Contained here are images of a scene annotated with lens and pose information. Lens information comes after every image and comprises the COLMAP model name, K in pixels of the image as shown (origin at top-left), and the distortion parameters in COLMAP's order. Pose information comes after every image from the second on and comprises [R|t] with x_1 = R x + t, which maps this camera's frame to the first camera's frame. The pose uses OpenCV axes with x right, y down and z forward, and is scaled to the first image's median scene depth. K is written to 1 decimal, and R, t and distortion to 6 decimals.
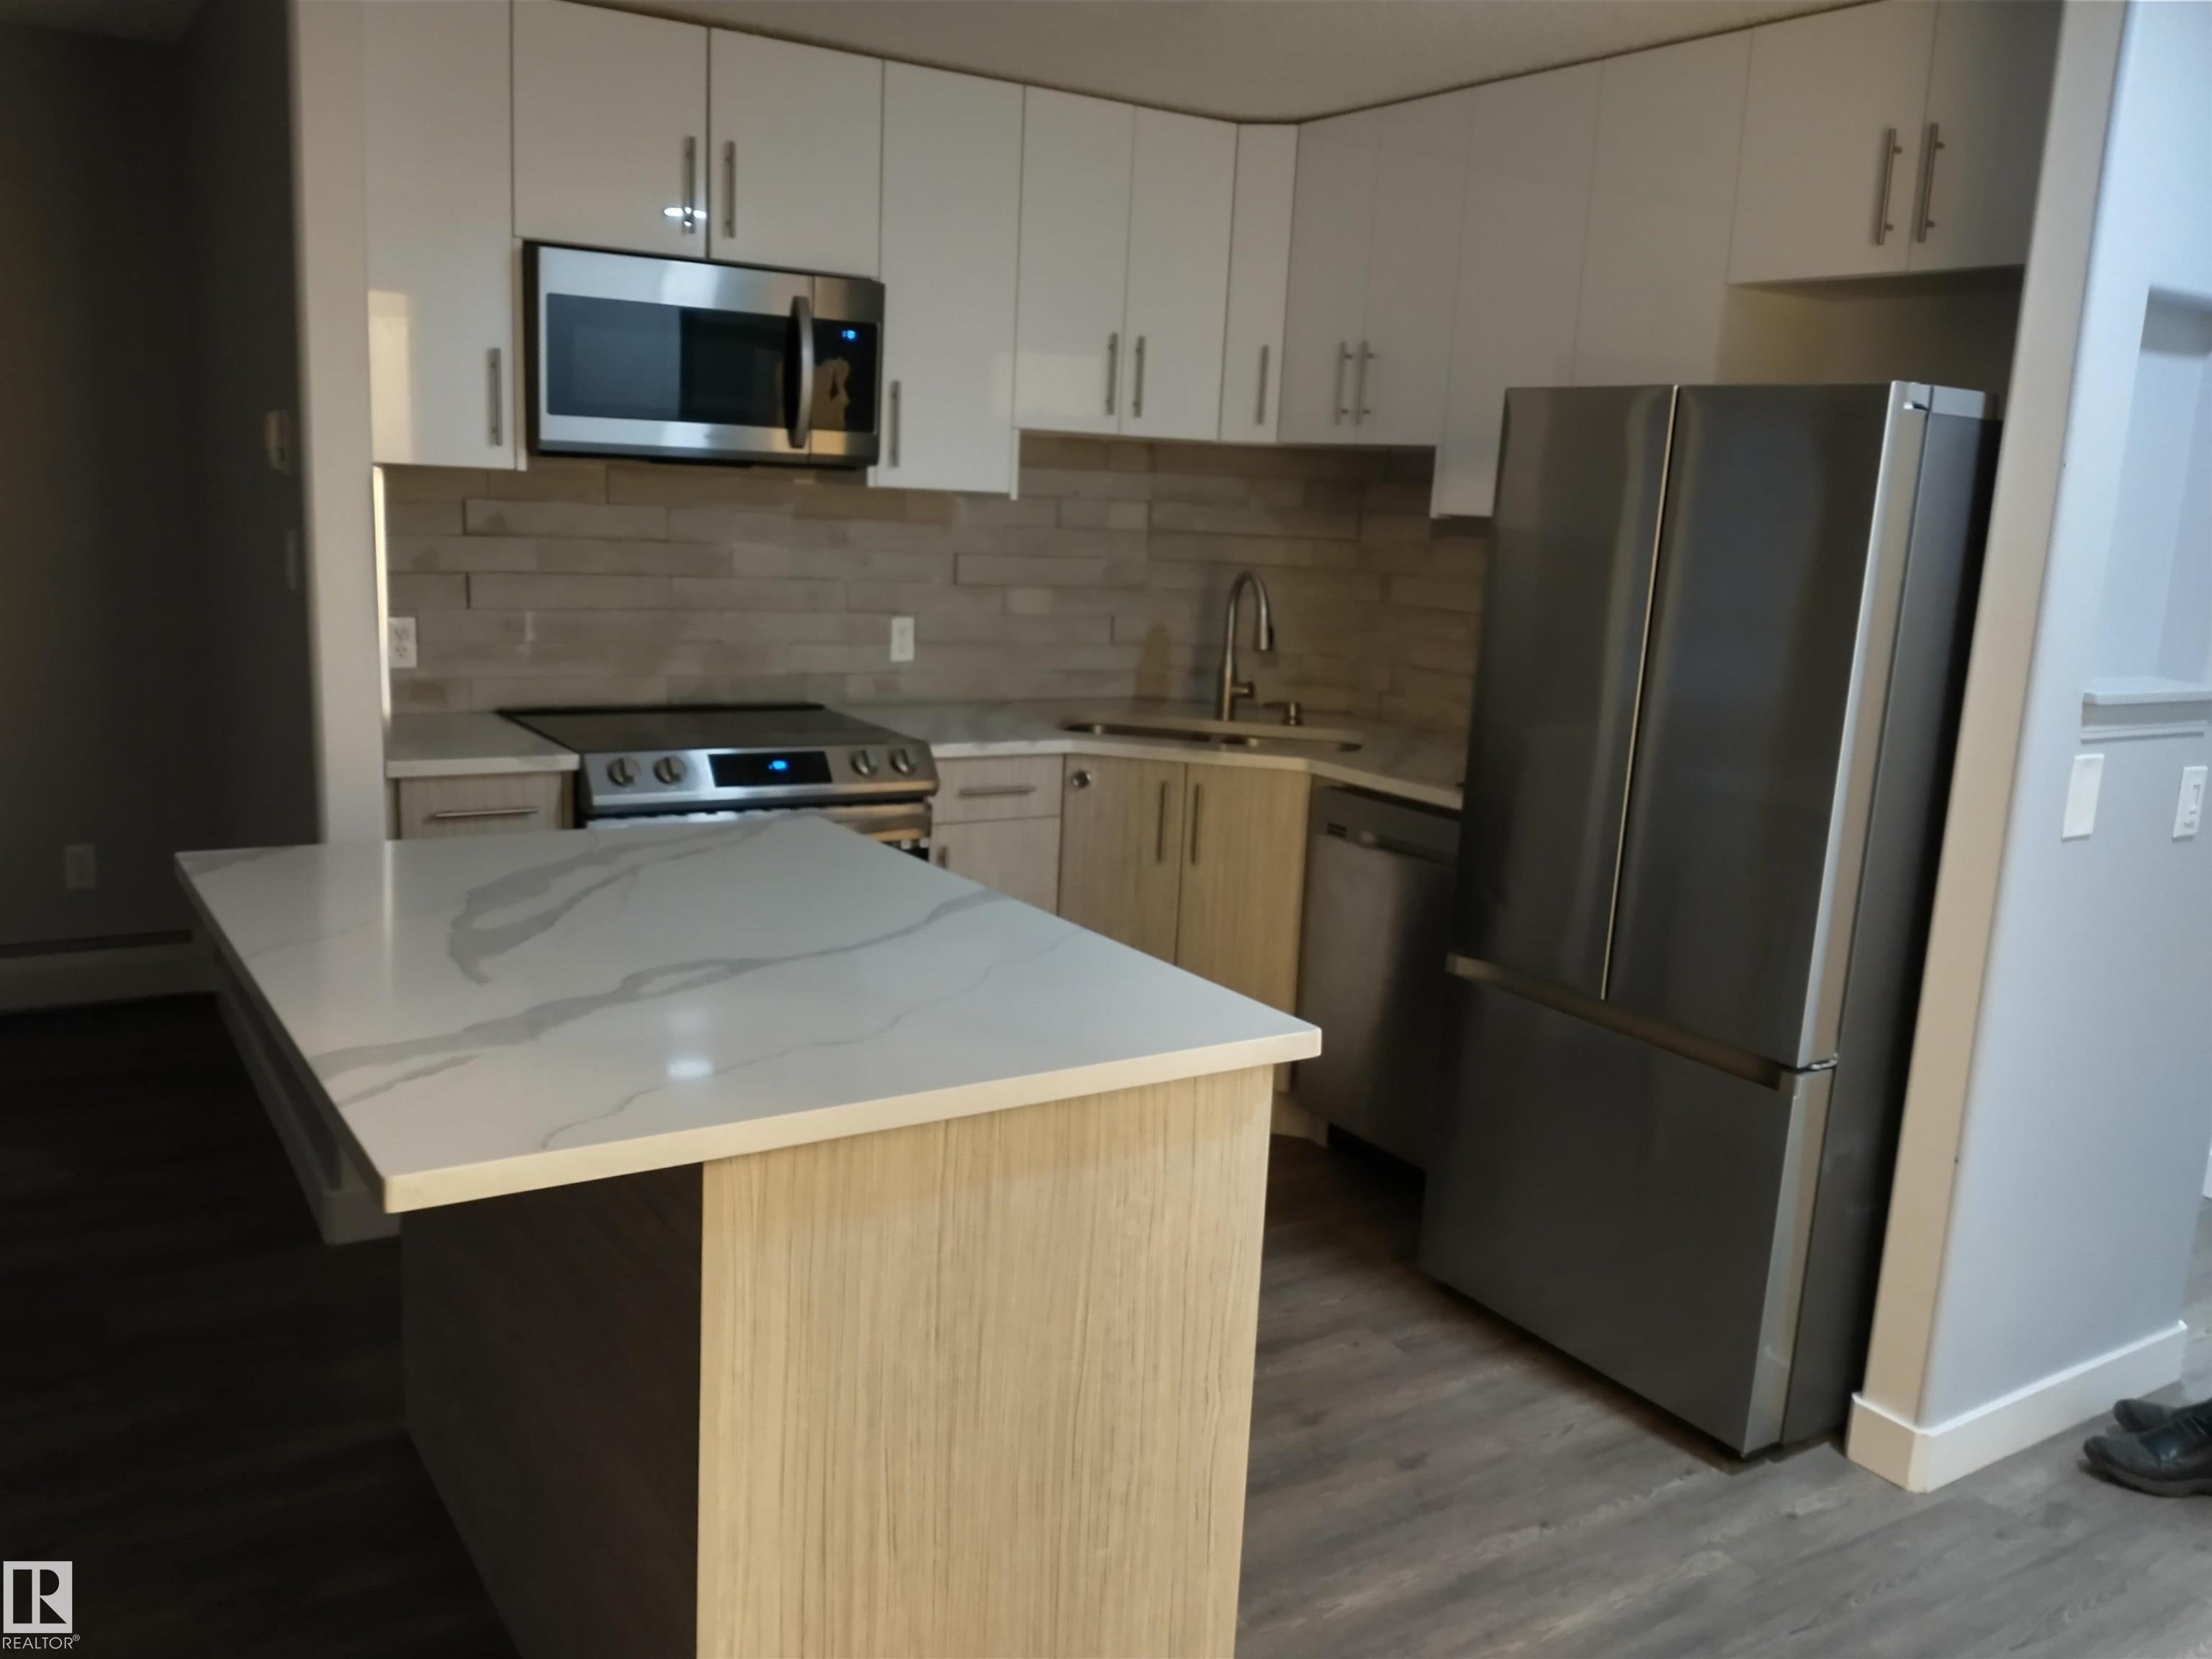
lens RADIAL K [[1819.9, 0, 1092.2], [0, 1819.9, 883.5], [0, 0, 1]] dist [0.090059, -0.153482]
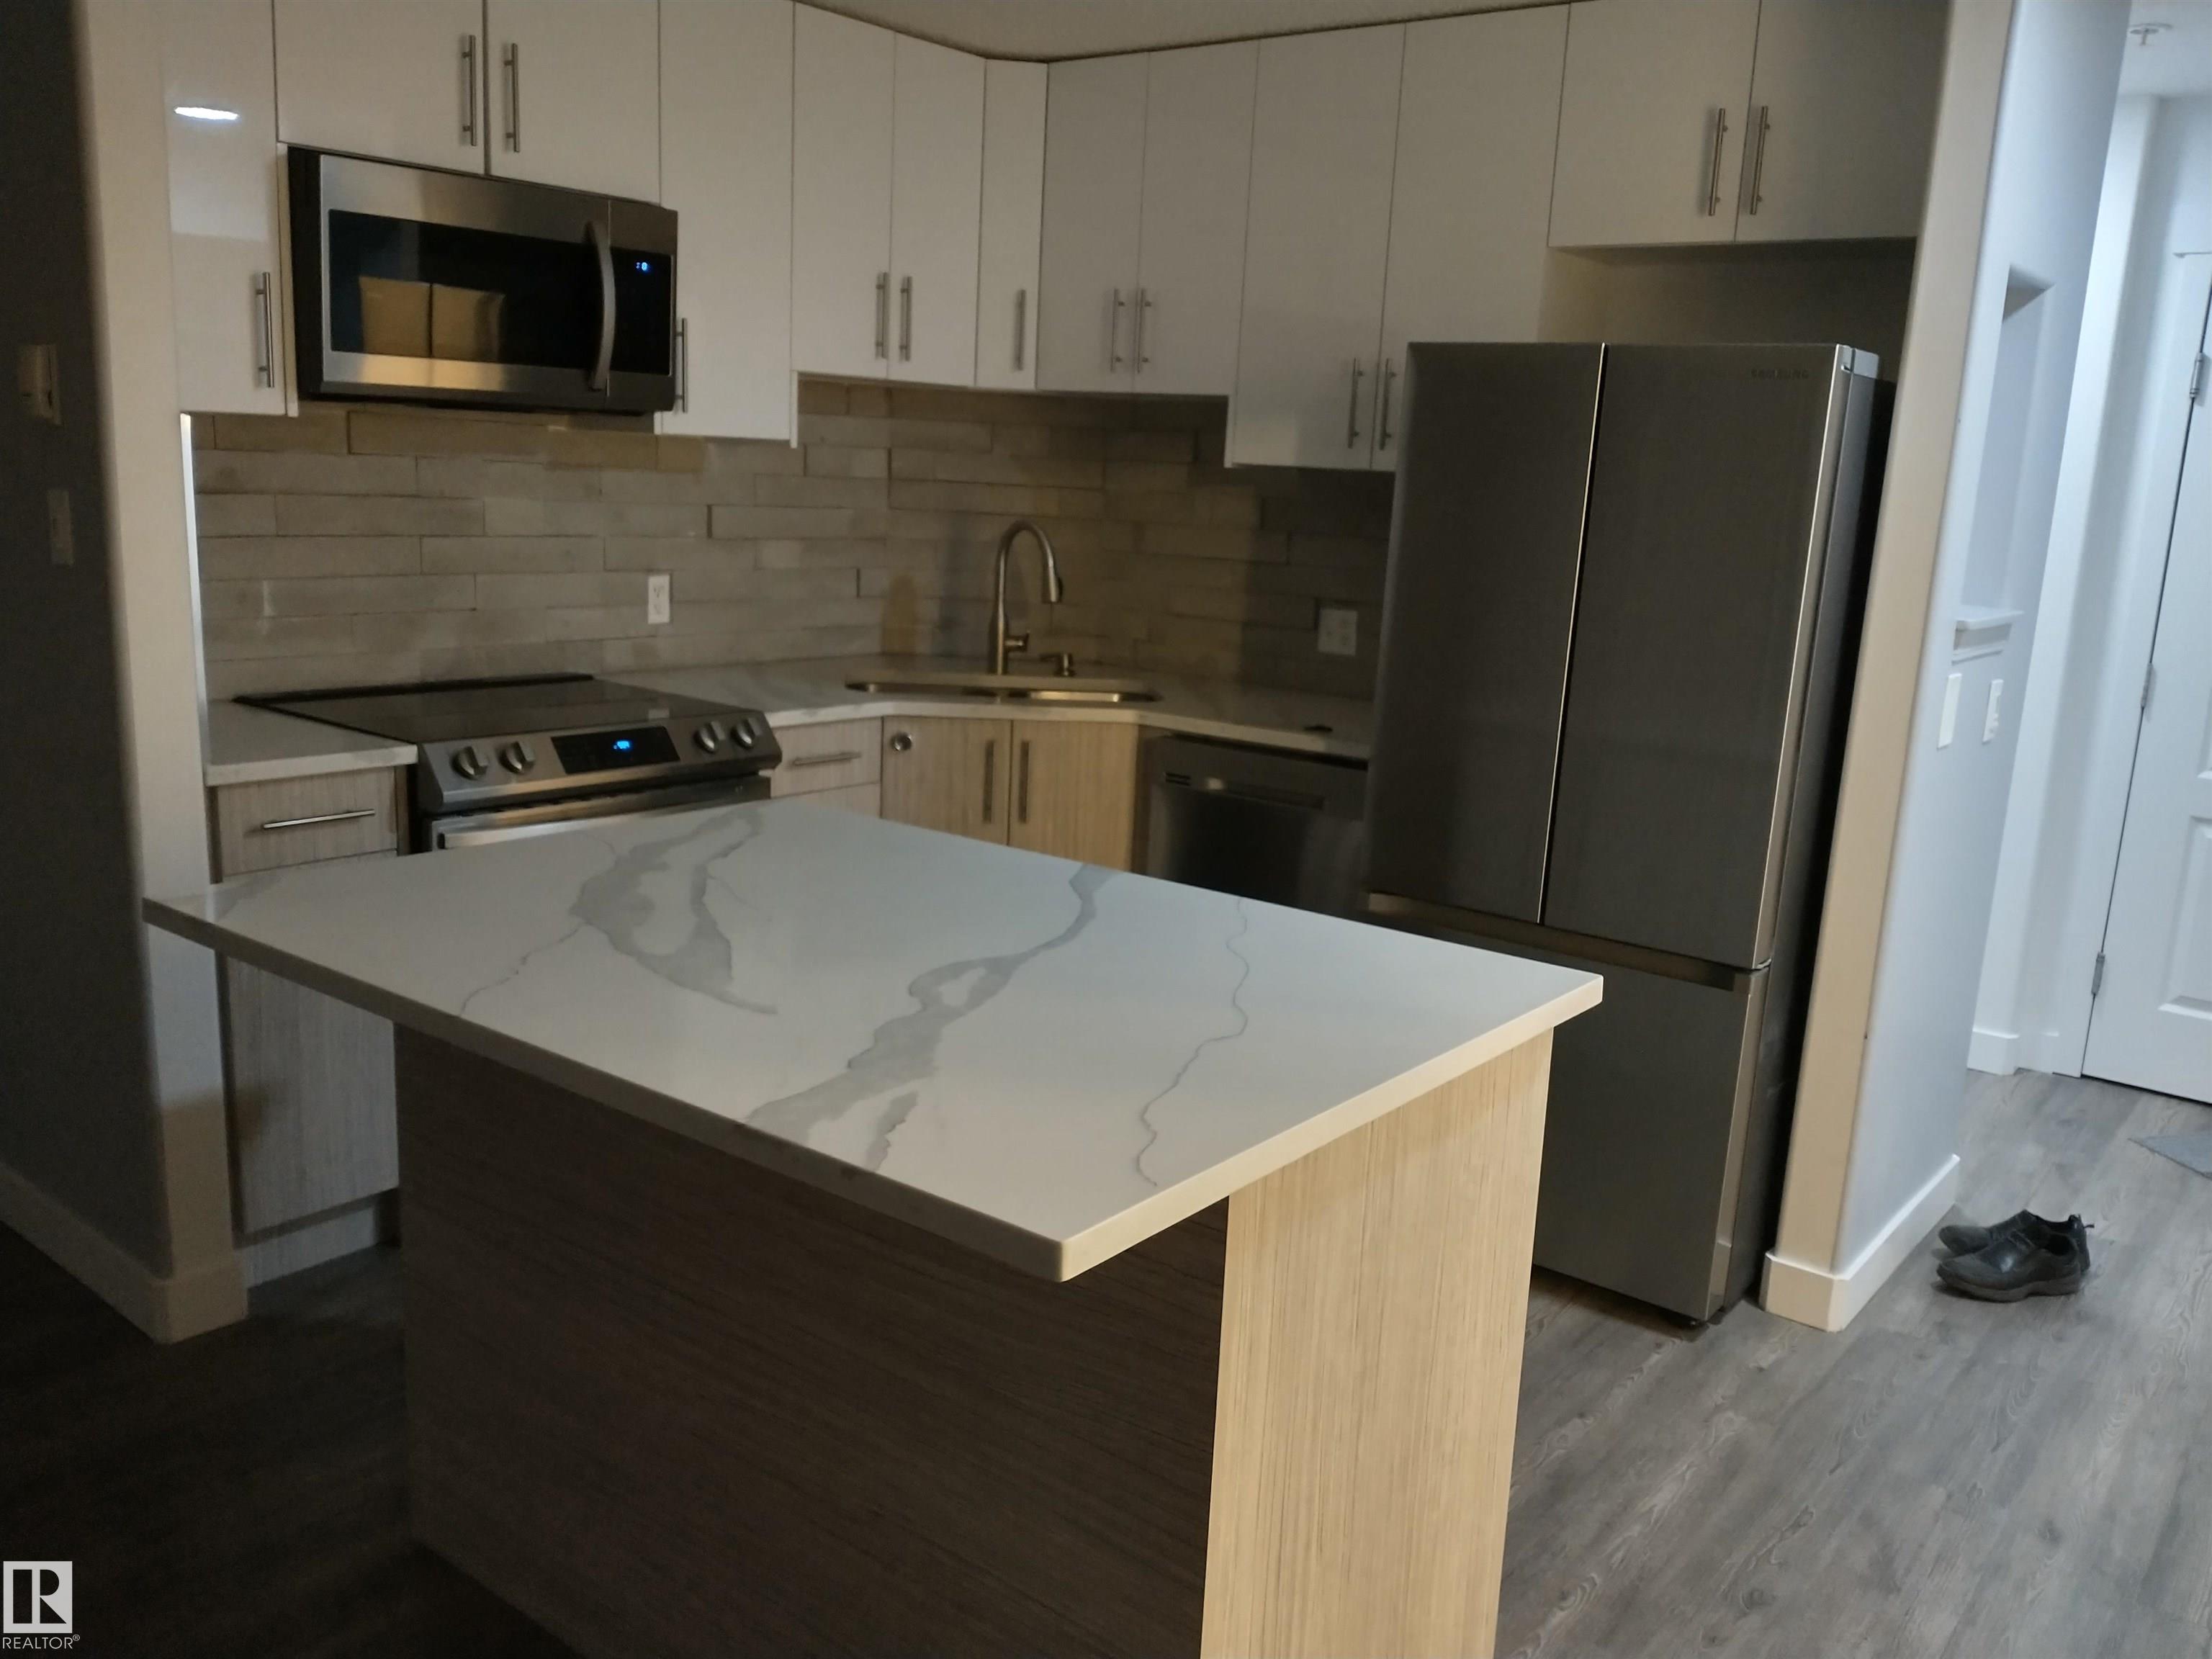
lens RADIAL K [[1819.9, 0, 1092.2], [0, 1819.9, 883.5], [0, 0, 1]] dist [0.090059, -0.153482]
pose [[0.941899, -0.079996, 0.326232, -0.242572], [0.069531, 0.996625, 0.043634, -0.018818], [-0.328621, -0.018416, 0.944282, 0.061365]]
